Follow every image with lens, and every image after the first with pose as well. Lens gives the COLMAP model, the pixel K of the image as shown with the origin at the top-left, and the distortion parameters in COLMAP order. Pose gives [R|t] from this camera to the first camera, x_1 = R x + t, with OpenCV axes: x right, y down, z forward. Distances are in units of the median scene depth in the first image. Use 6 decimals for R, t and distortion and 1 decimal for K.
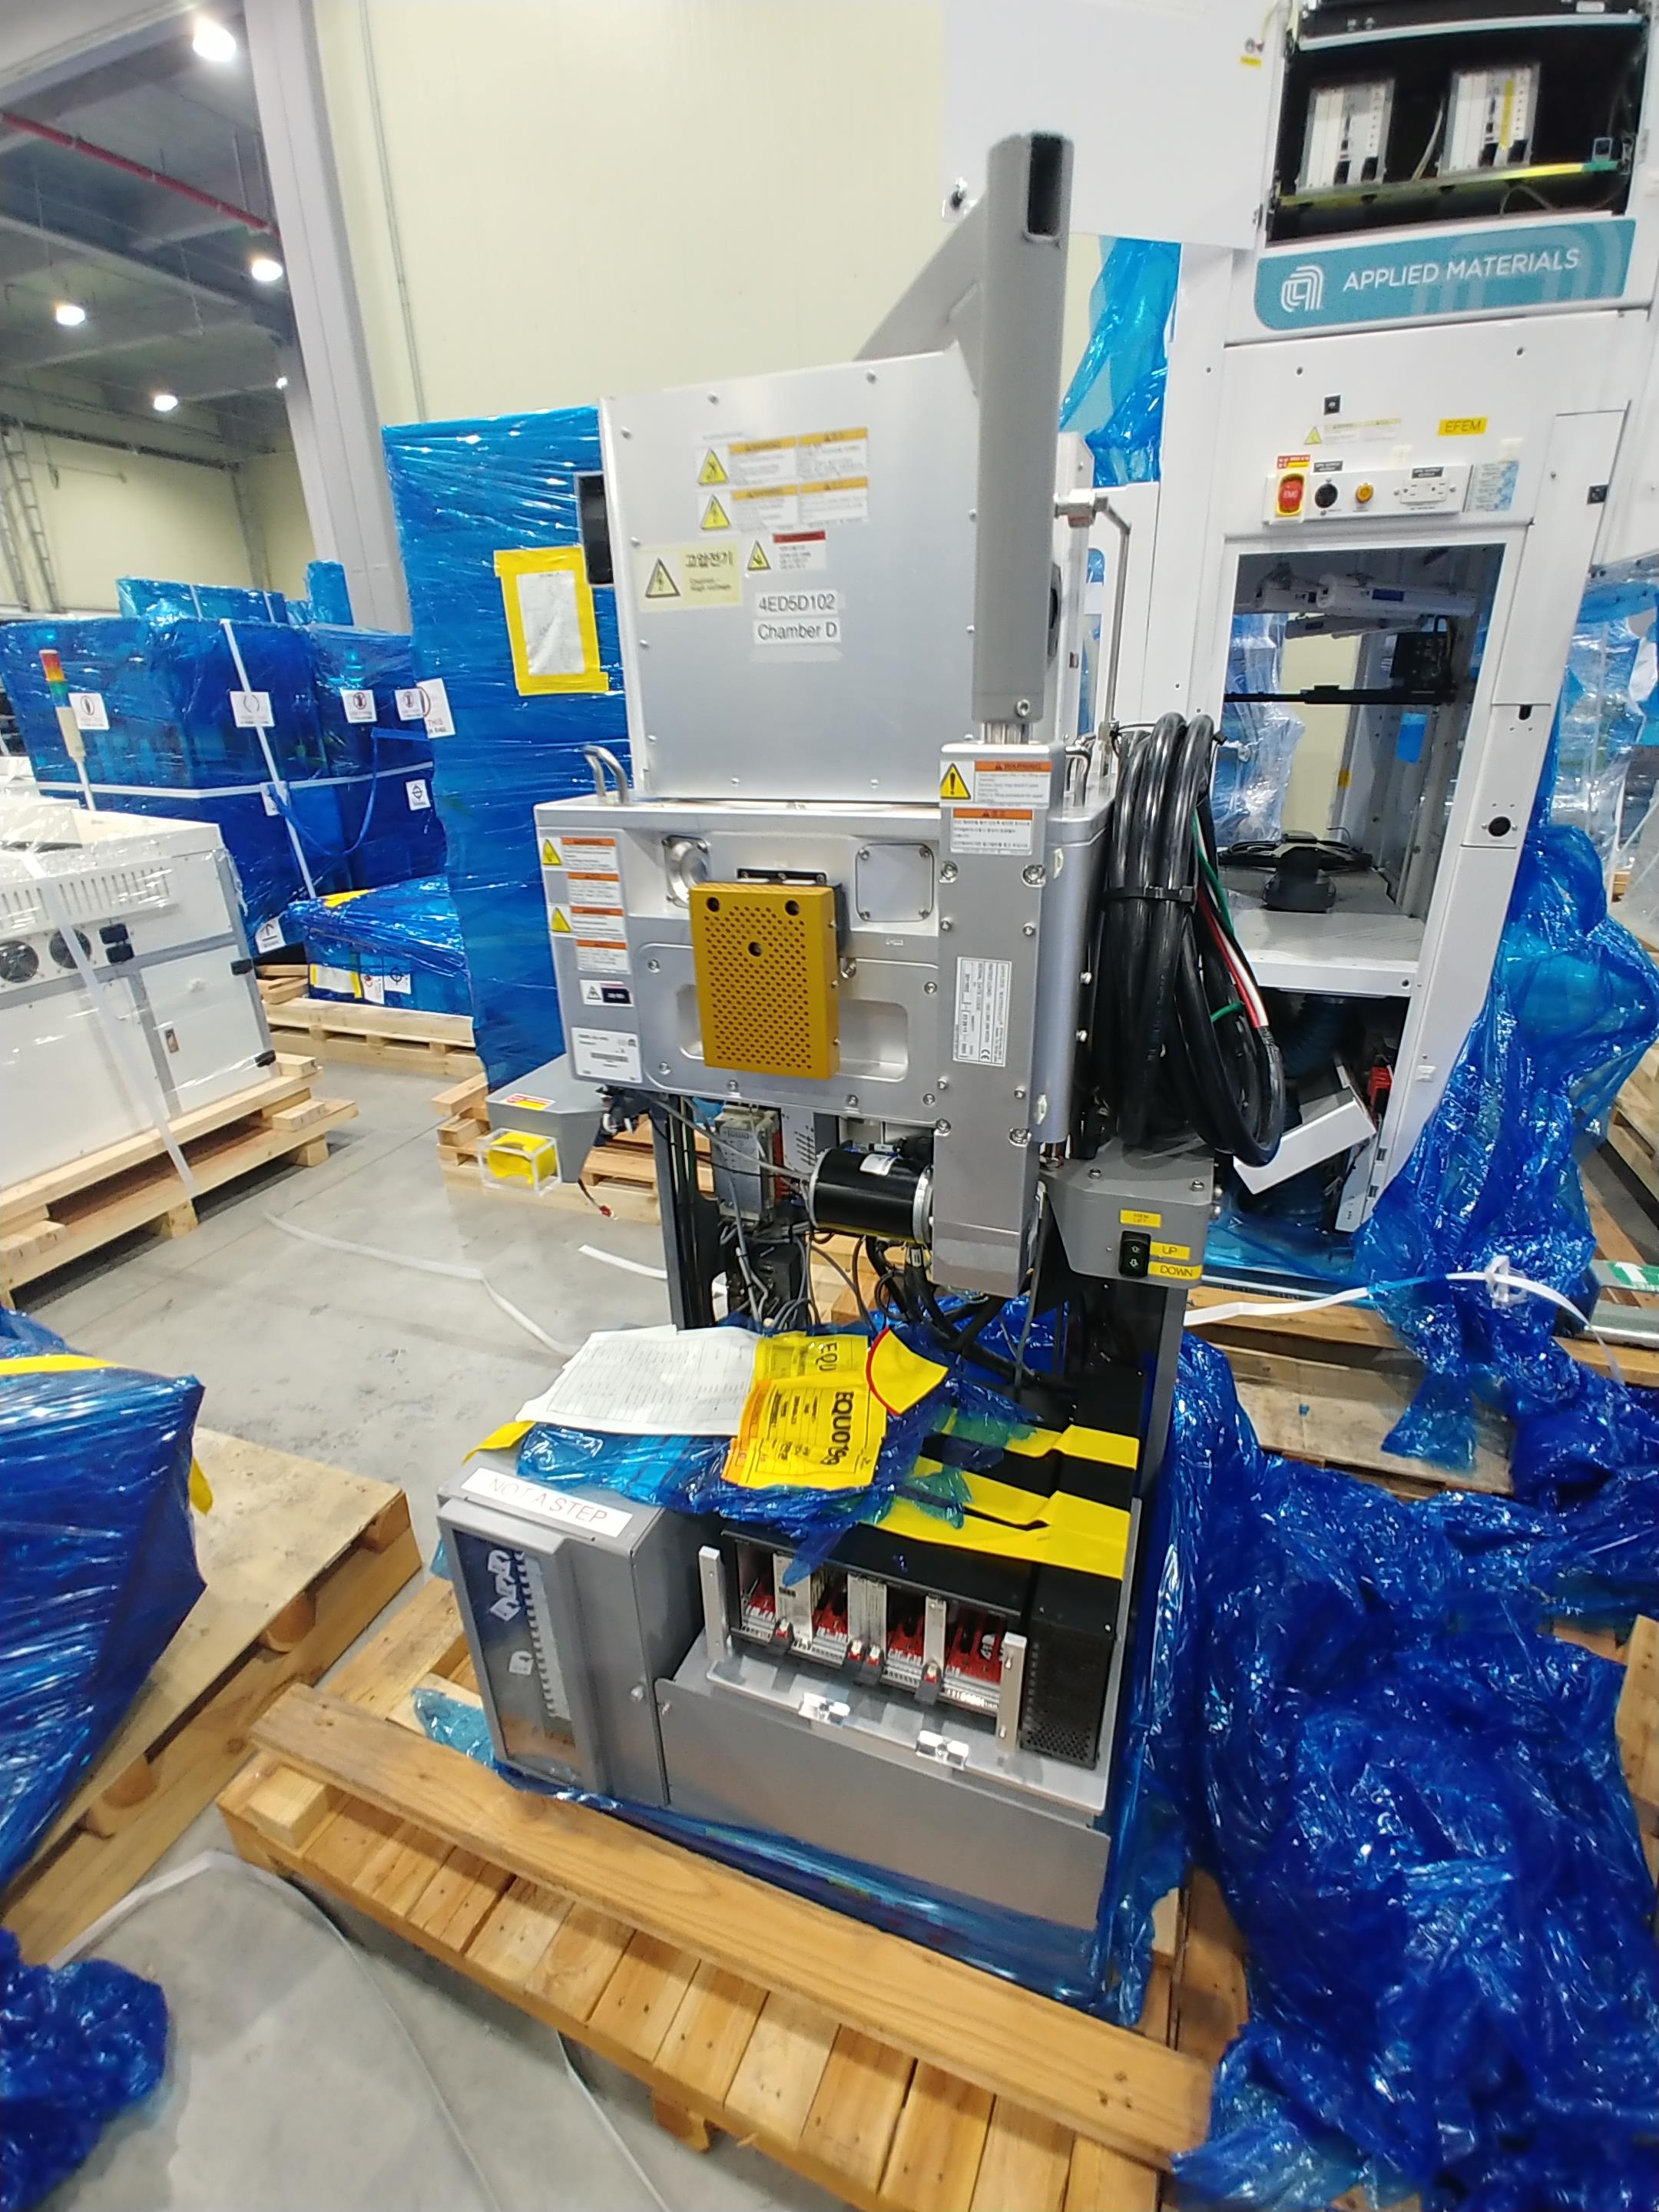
lens RADIAL K [[956.6, 0, 829.5], [0, 956.6, 1106.0], [0, 0, 1]] dist [-0.023015, -0.000193]
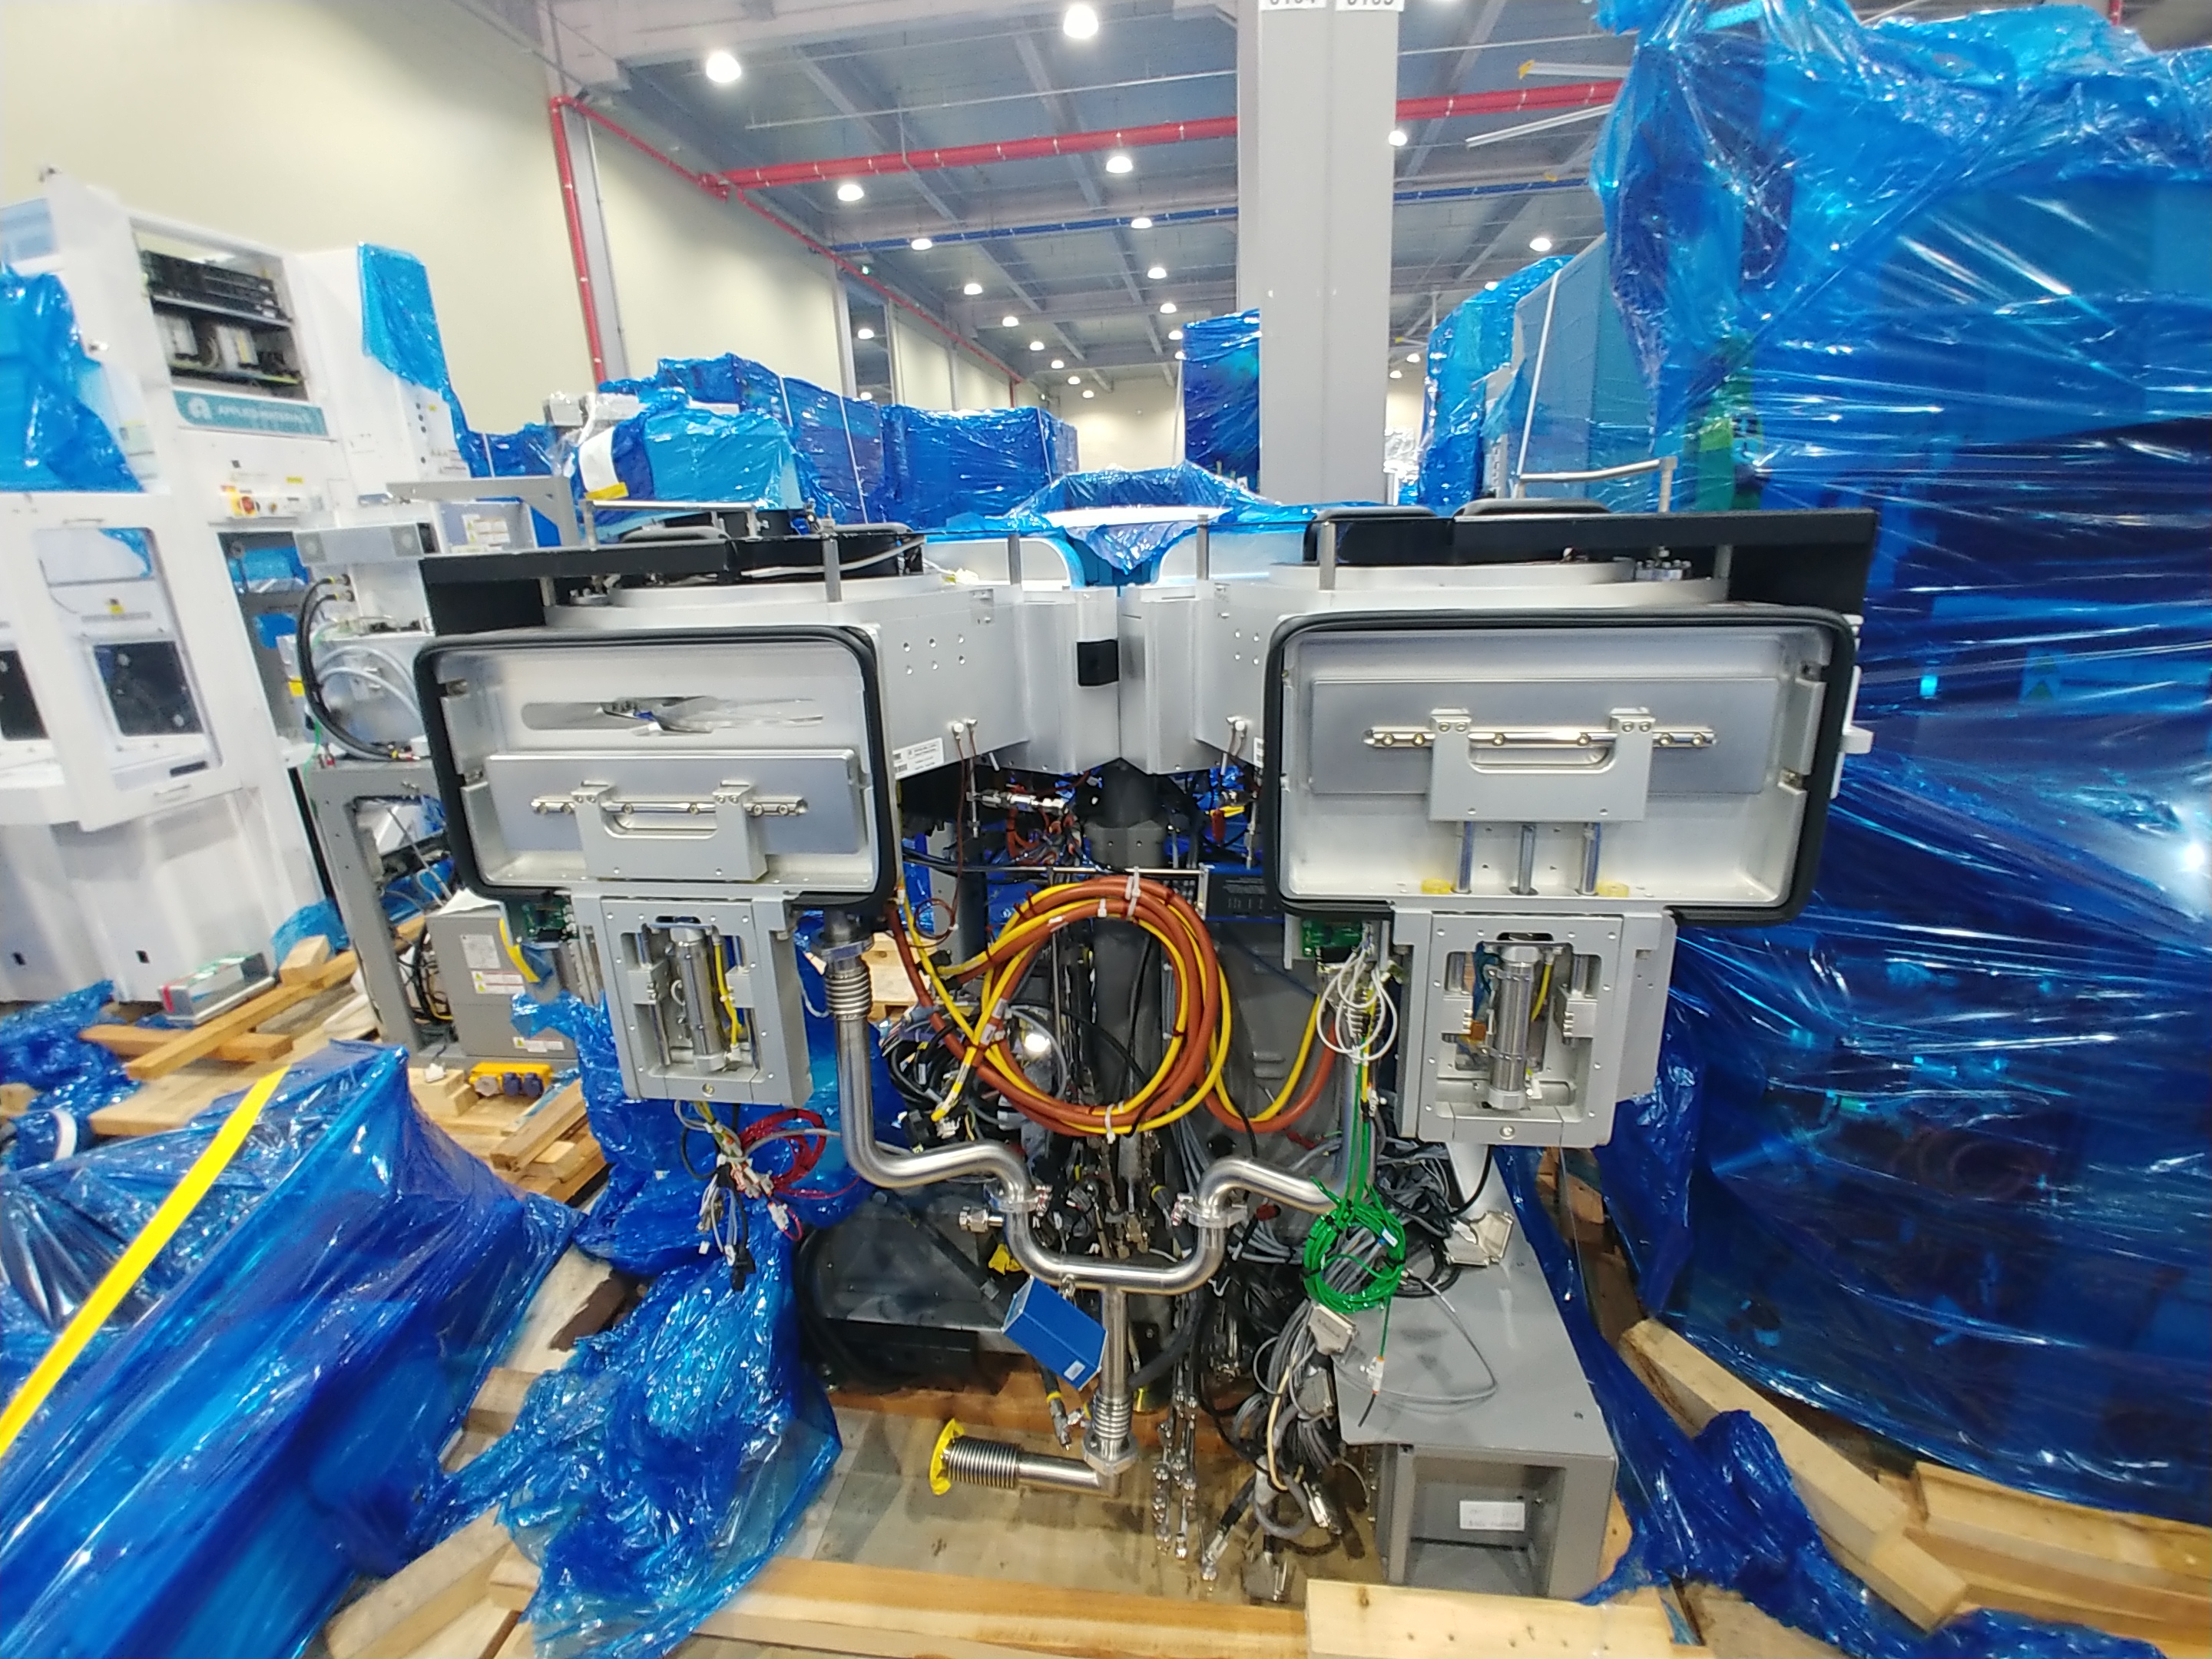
lens RADIAL K [[956.6, 0, 1106.0], [0, 956.6, 829.5], [0, 0, 1]] dist [-0.023015, -0.000193]
pose [[-0.217991, -0.271543, 0.937413, -1.992029], [0.427368, 0.836965, 0.341829, 0.015640], [-0.877403, 0.475136, -0.066402, -0.125583]]
